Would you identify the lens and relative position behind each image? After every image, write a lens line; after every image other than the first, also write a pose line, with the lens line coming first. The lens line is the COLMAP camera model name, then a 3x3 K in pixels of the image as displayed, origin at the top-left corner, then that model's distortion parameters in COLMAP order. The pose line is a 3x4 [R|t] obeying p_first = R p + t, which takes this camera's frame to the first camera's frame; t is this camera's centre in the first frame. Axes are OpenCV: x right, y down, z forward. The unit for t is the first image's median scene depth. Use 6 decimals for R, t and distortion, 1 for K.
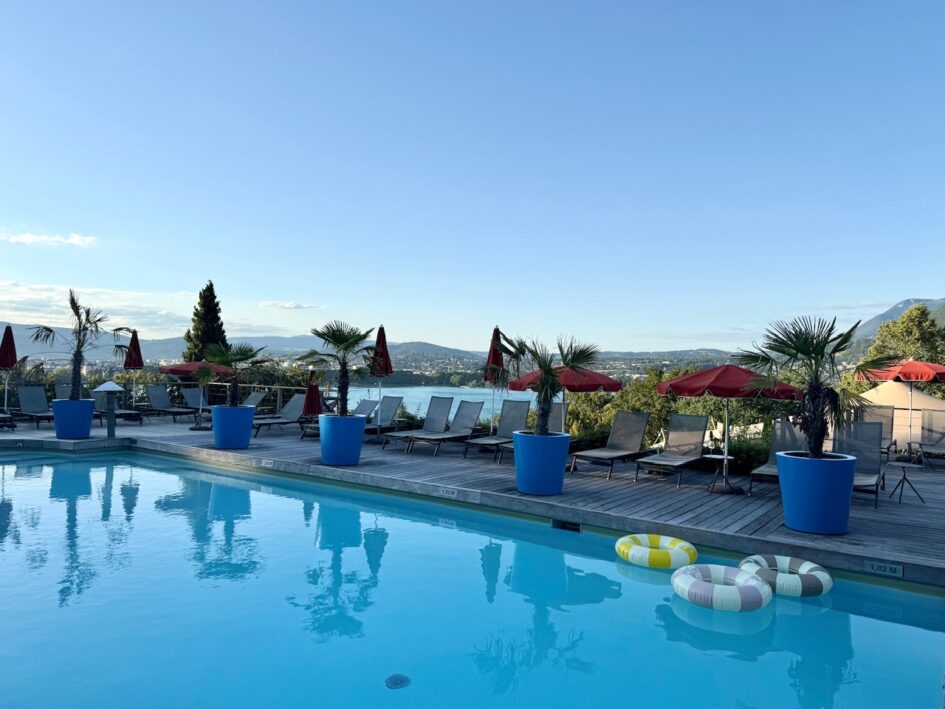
lens RADIAL K [[647.2, 0, 484.2], [0, 647.2, 355.5], [0, 0, 1]] dist [0.079160, -0.083989]
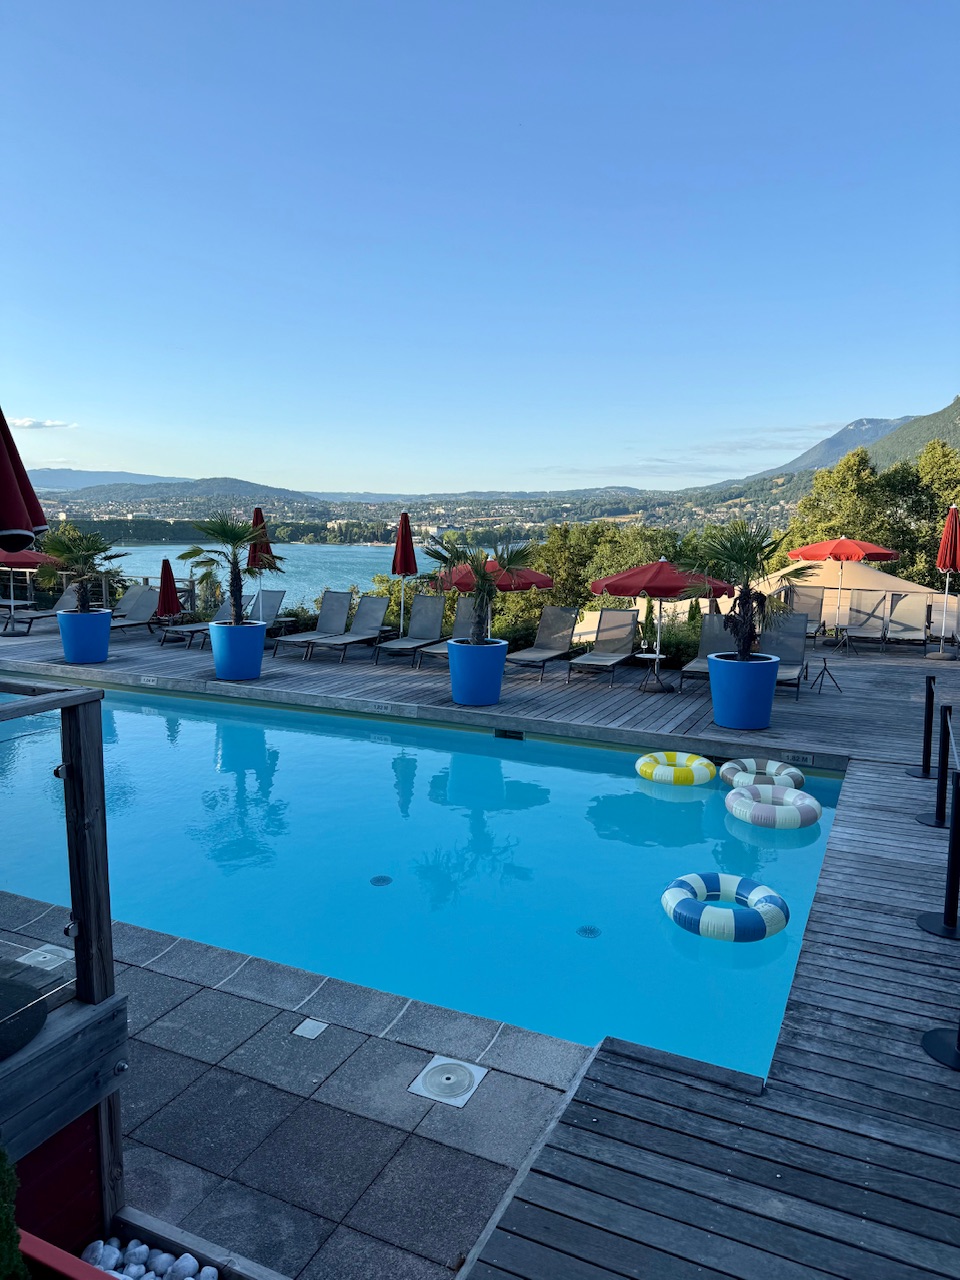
lens RADIAL K [[876.7, 0, 493.1], [0, 876.7, 642.6], [0, 0, 1]] dist [0.079160, -0.083989]
pose [[0.981477, -0.039229, 0.187522, -0.104986], [0.007580, 0.985996, 0.166596, -0.074166], [-0.191432, -0.162089, 0.968030, -0.199240]]
